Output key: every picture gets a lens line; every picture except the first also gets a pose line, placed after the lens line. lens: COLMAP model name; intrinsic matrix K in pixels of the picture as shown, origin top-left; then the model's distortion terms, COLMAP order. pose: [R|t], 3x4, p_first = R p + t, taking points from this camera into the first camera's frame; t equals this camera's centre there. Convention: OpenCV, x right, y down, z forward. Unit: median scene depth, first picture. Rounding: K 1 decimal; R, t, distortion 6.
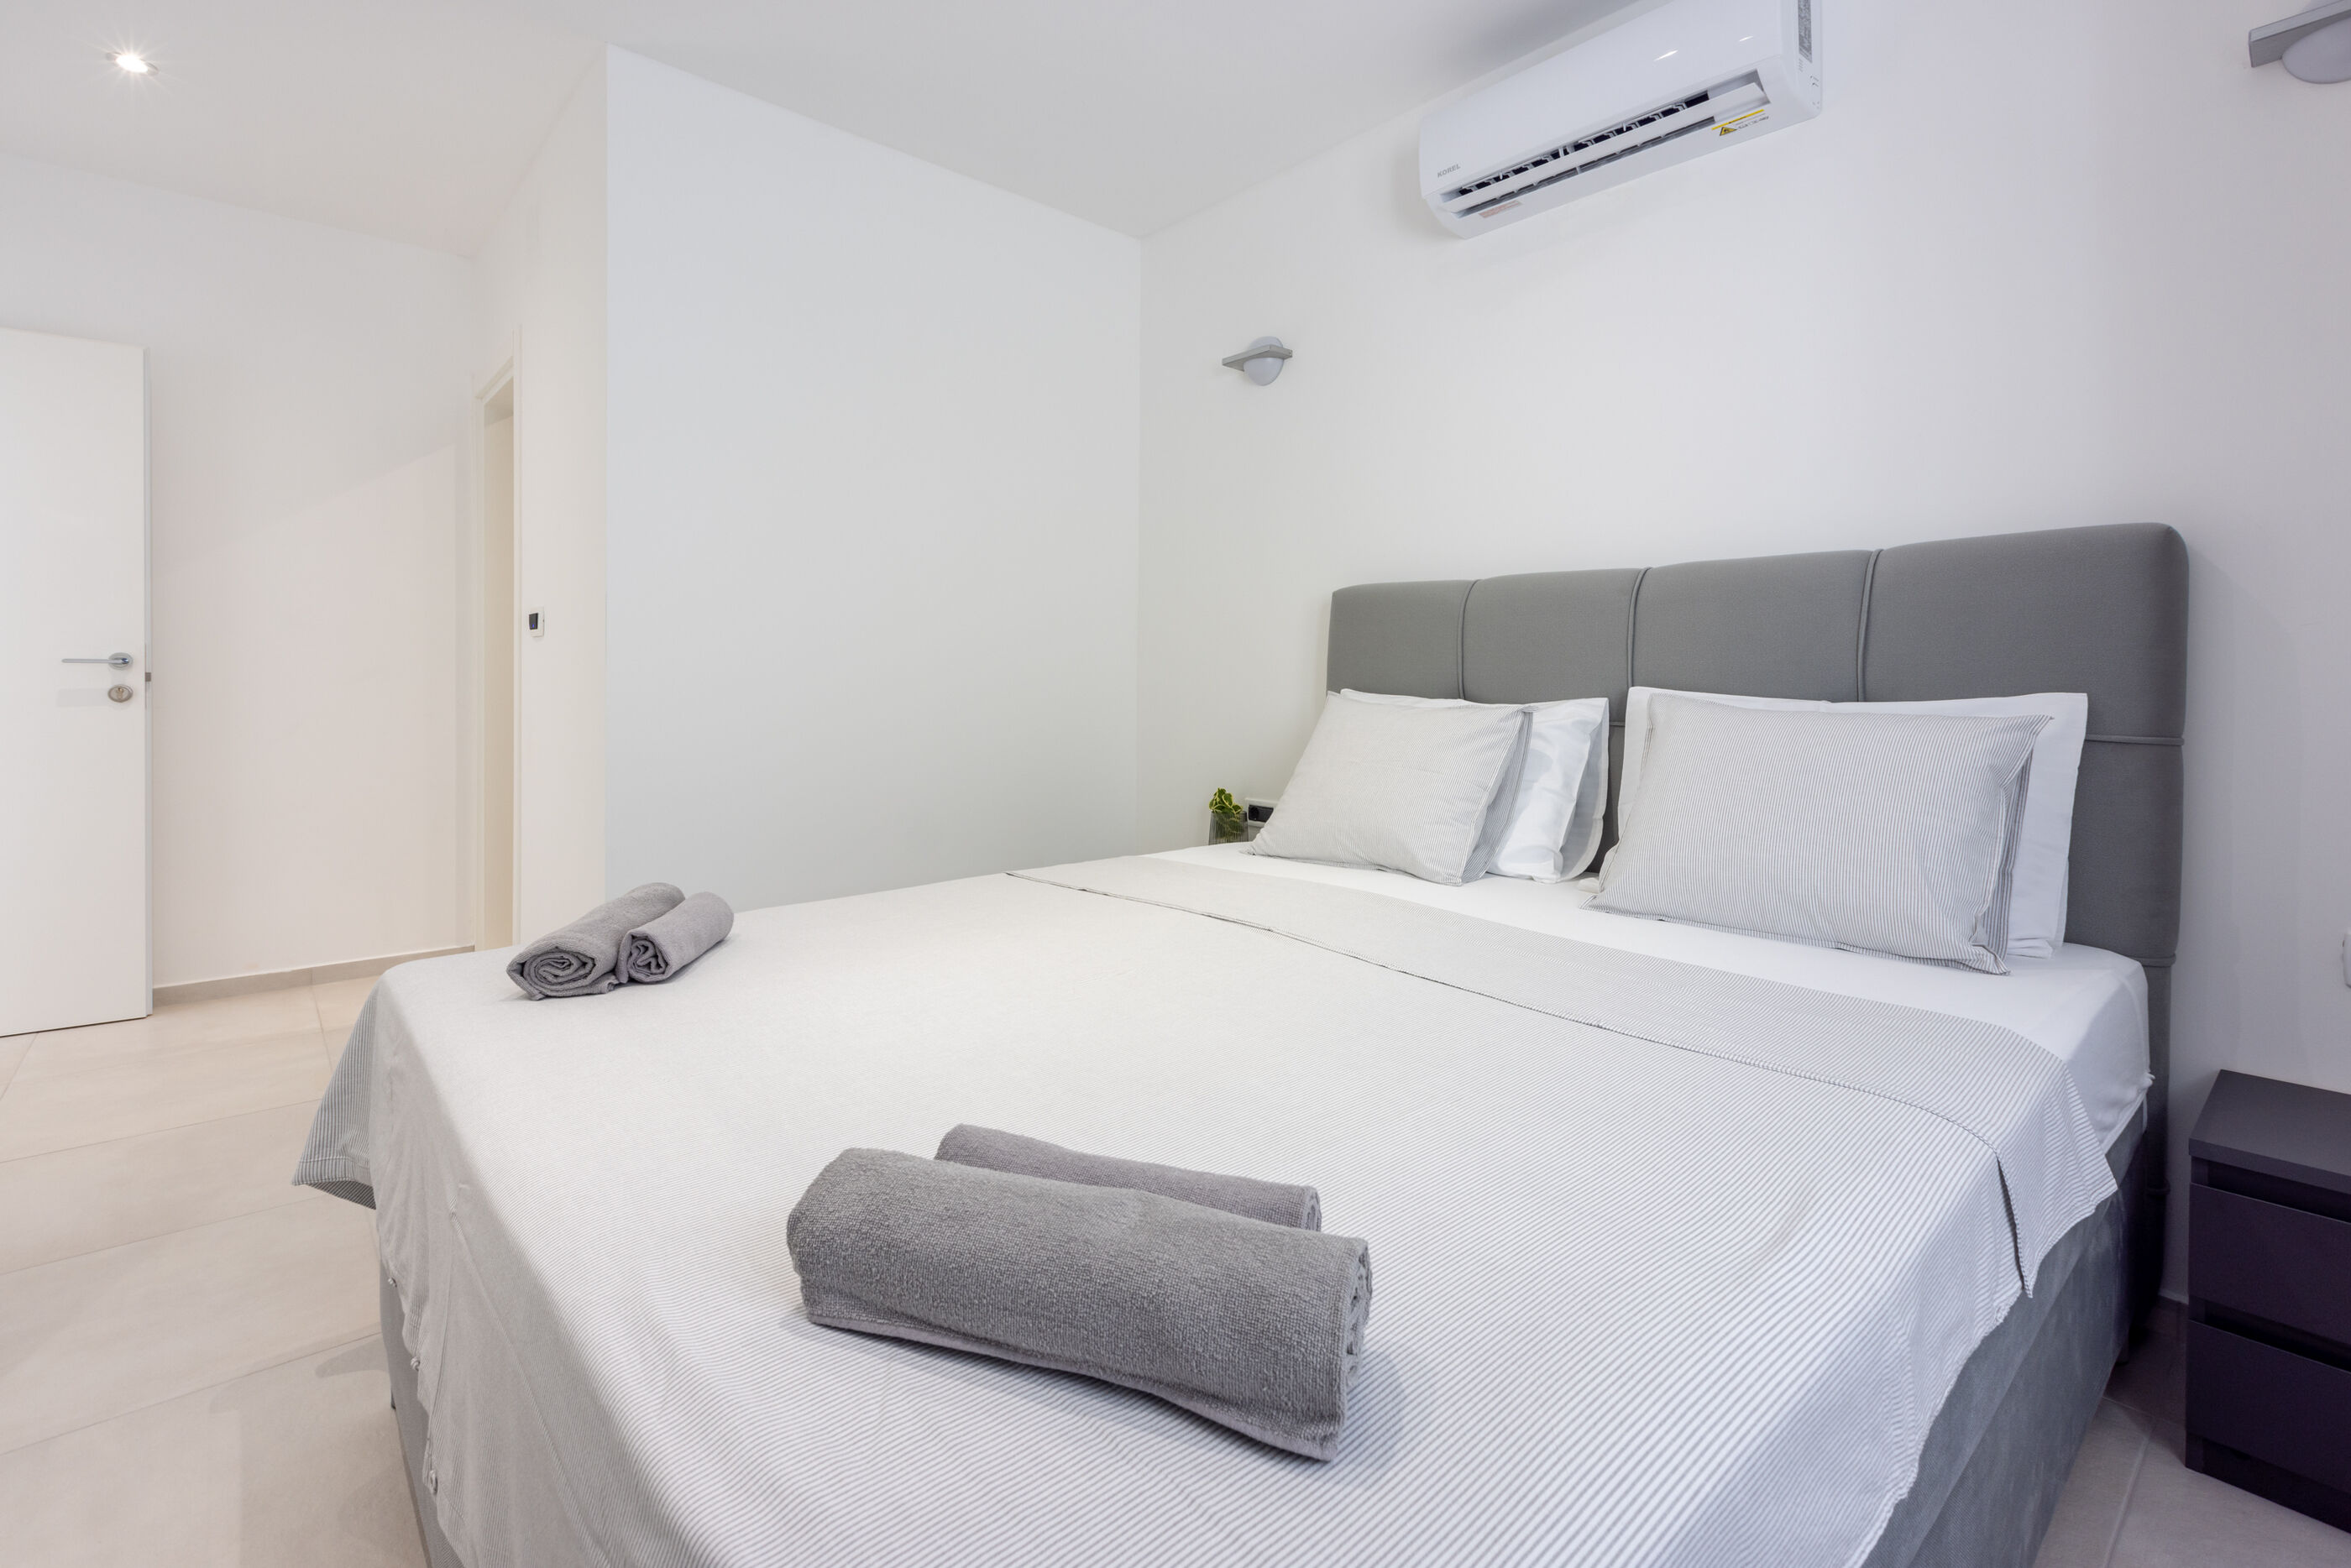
lens RADIAL K [[1078.6, 0, 1167.3], [0, 1078.6, 684.0], [0, 0, 1]] dist [0.000963, 0.000185]
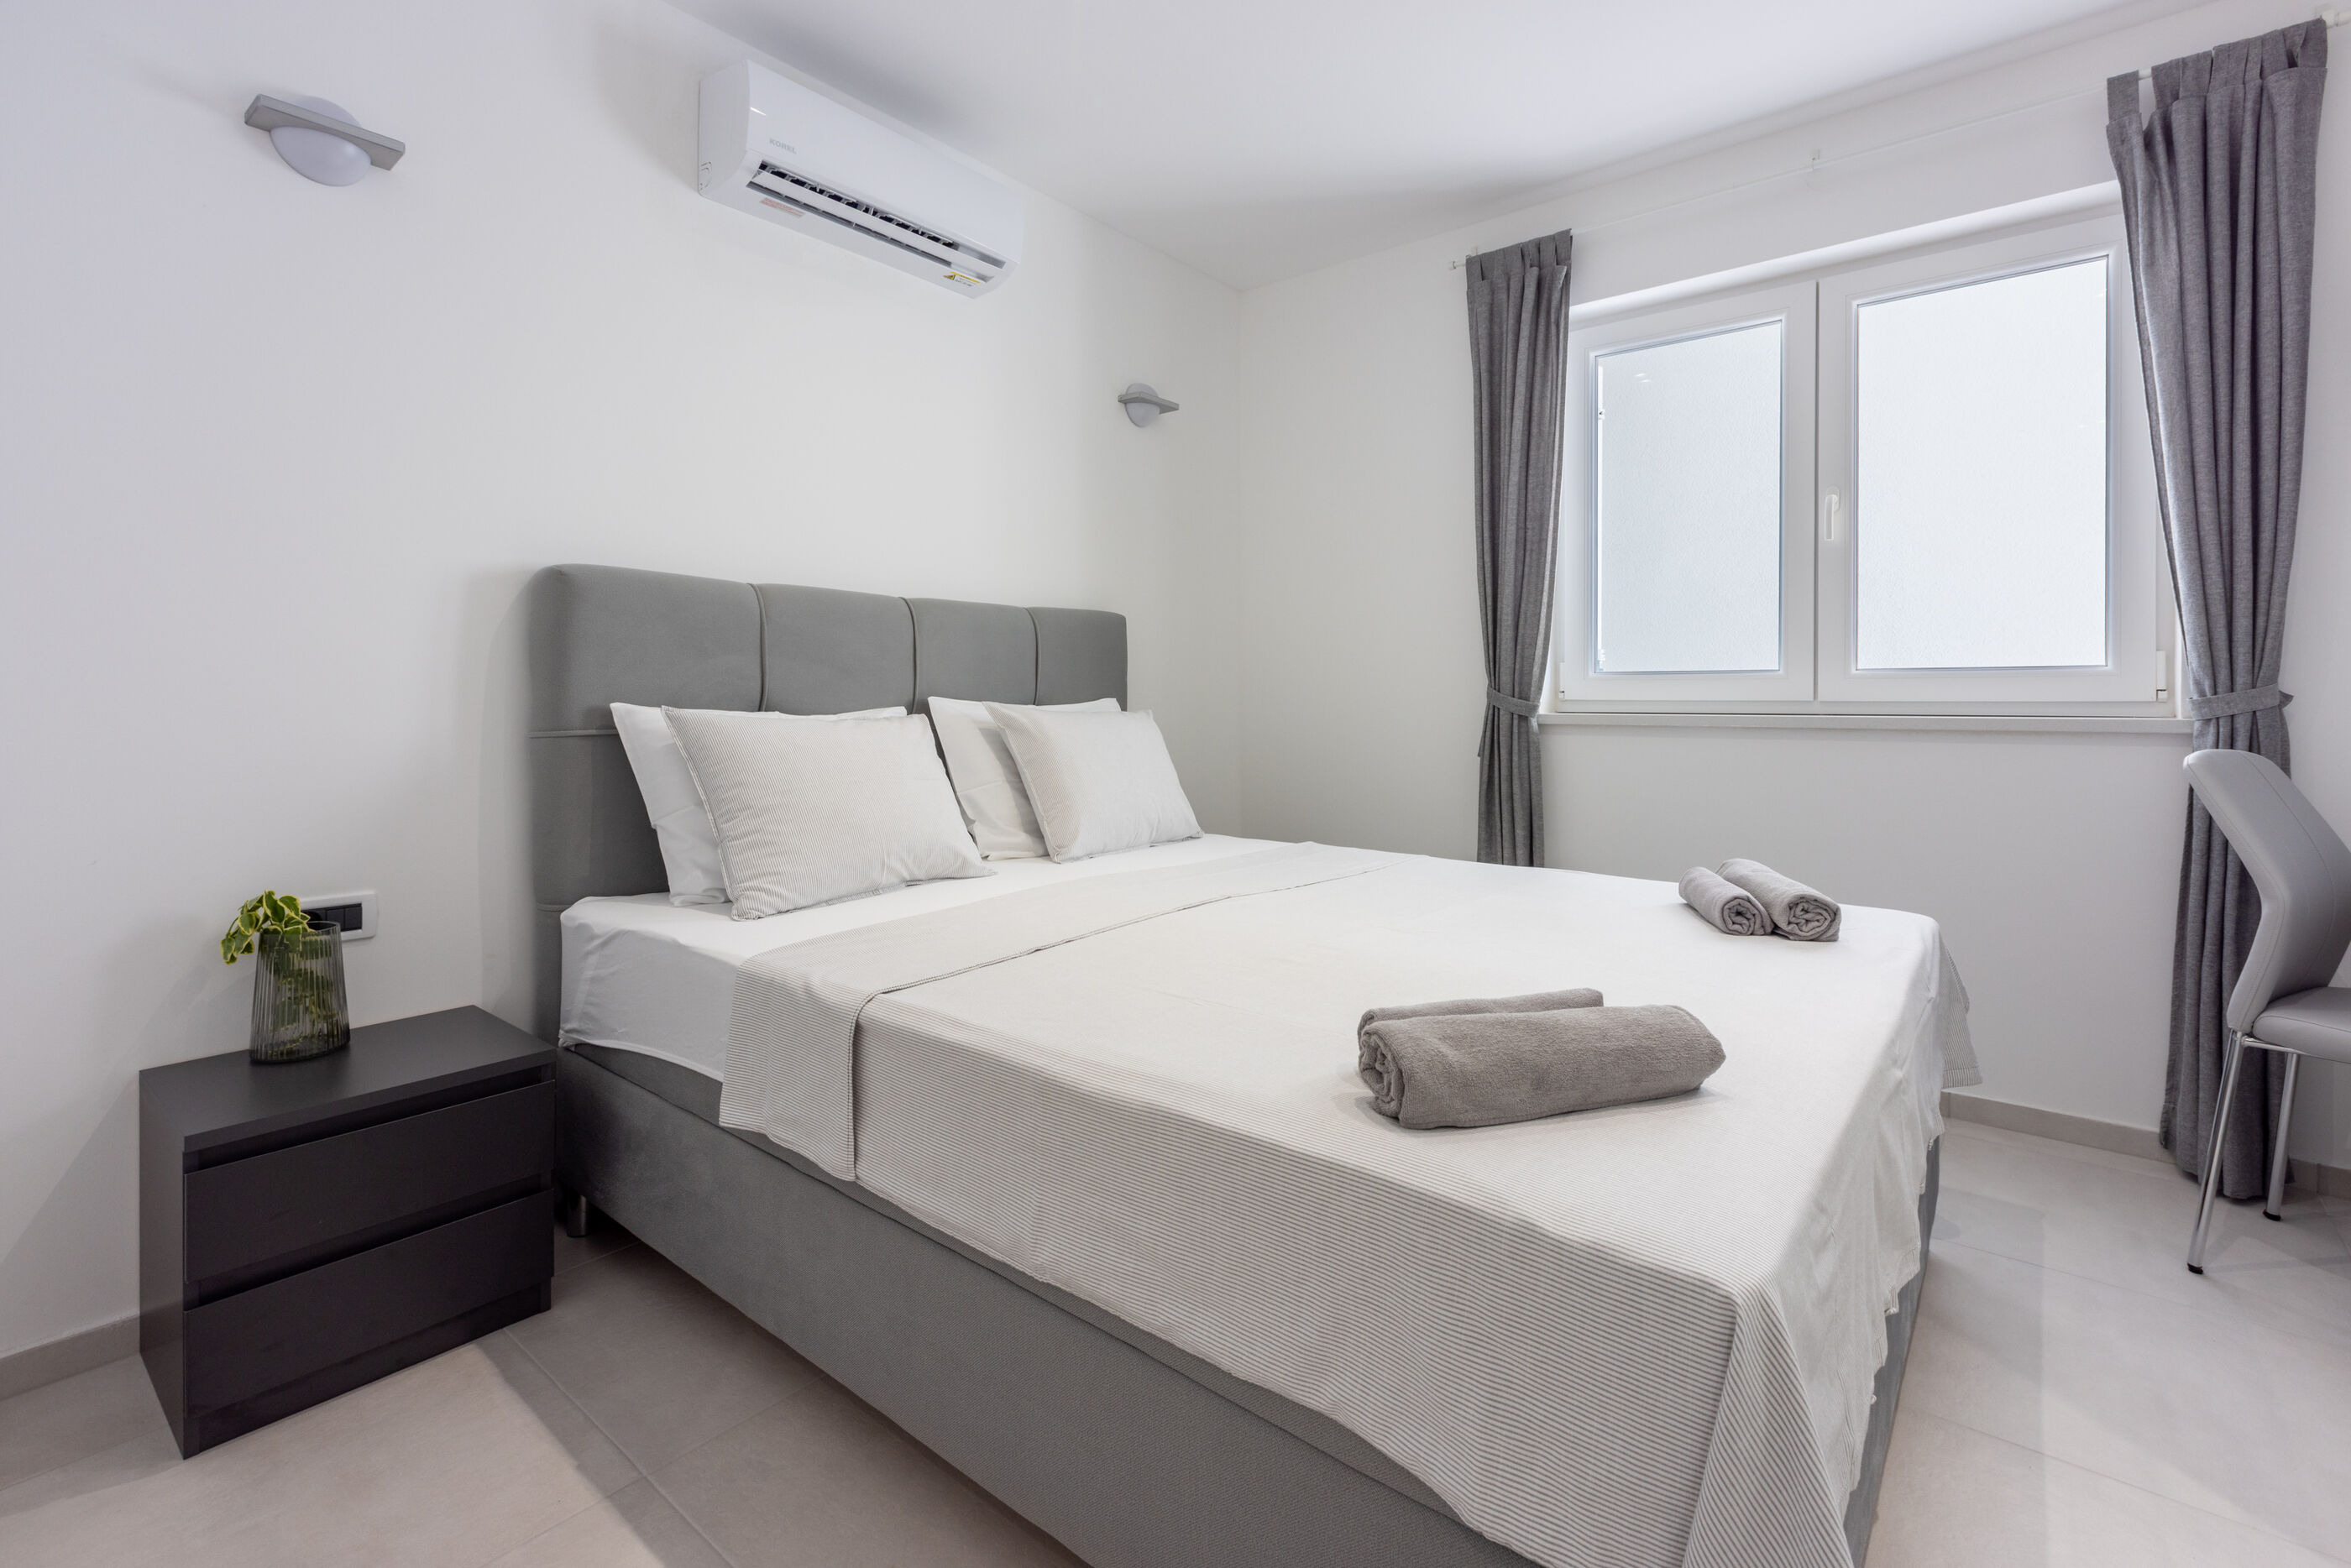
lens RADIAL K [[1078.6, 0, 1167.3], [0, 1078.6, 684.0], [0, 0, 1]] dist [0.000963, 0.000185]
pose [[-0.168870, 0.004003, 0.985630, -0.751809], [-0.002064, 0.999988, -0.004415, -0.005988], [-0.985636, -0.002780, -0.168860, 0.868352]]
